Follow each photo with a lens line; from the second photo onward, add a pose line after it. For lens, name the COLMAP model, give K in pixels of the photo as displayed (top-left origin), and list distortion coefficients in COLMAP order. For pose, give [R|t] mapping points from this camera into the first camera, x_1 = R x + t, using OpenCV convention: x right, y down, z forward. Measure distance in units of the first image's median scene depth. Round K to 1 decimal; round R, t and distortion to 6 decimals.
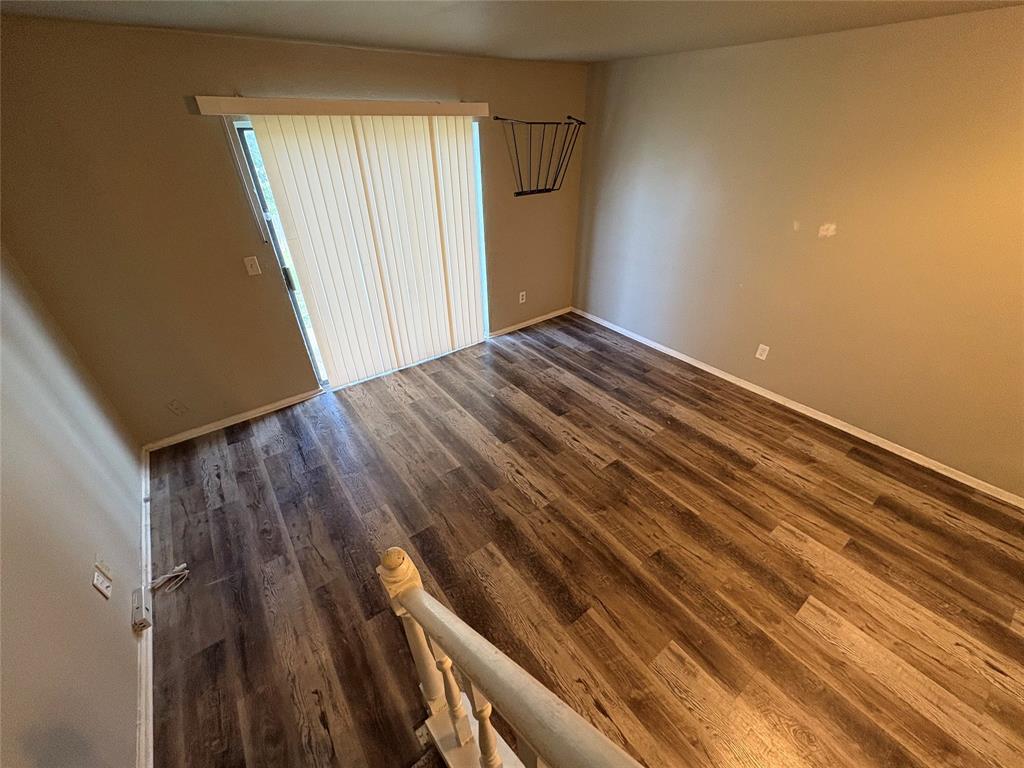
lens RADIAL K [[410.9, 0, 514.7], [0, 410.9, 383.3], [0, 0, 1]] dist [-0.001987, -0.000069]
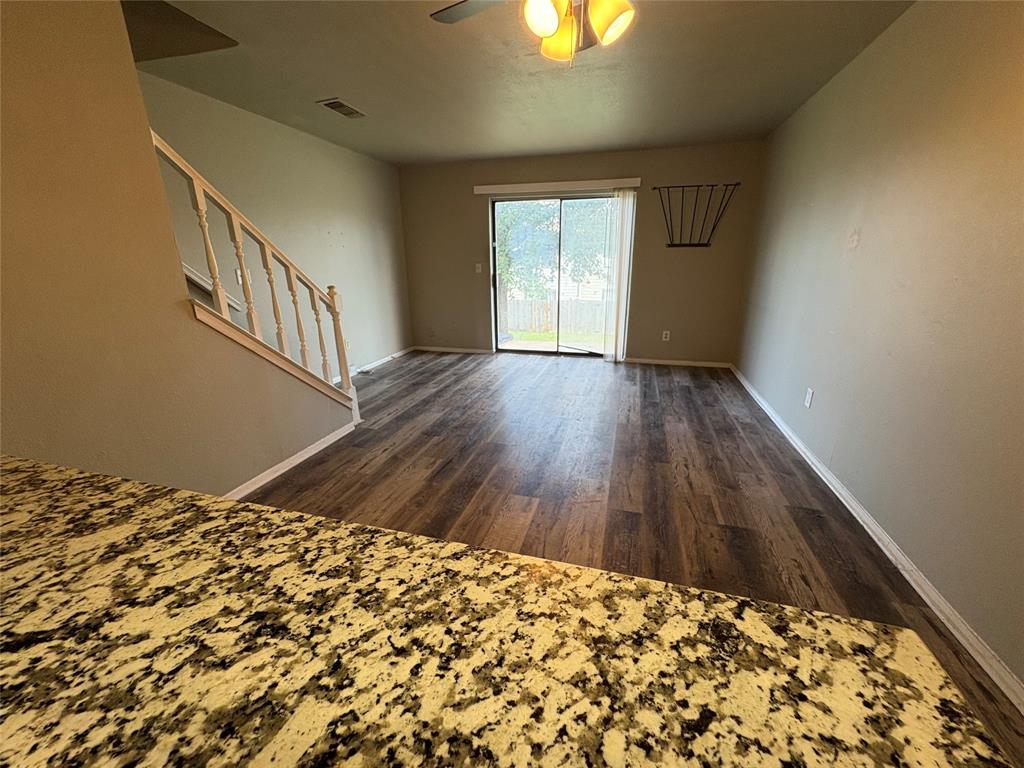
lens RADIAL K [[410.9, 0, 514.8], [0, 410.9, 386.8], [0, 0, 1]] dist [-0.001987, -0.000069]
pose [[0.602774, 0.240199, -0.760899, 0.841591], [-0.425181, 0.903638, -0.051564, 0.189009], [0.675192, 0.354601, 0.646818, 0.068669]]
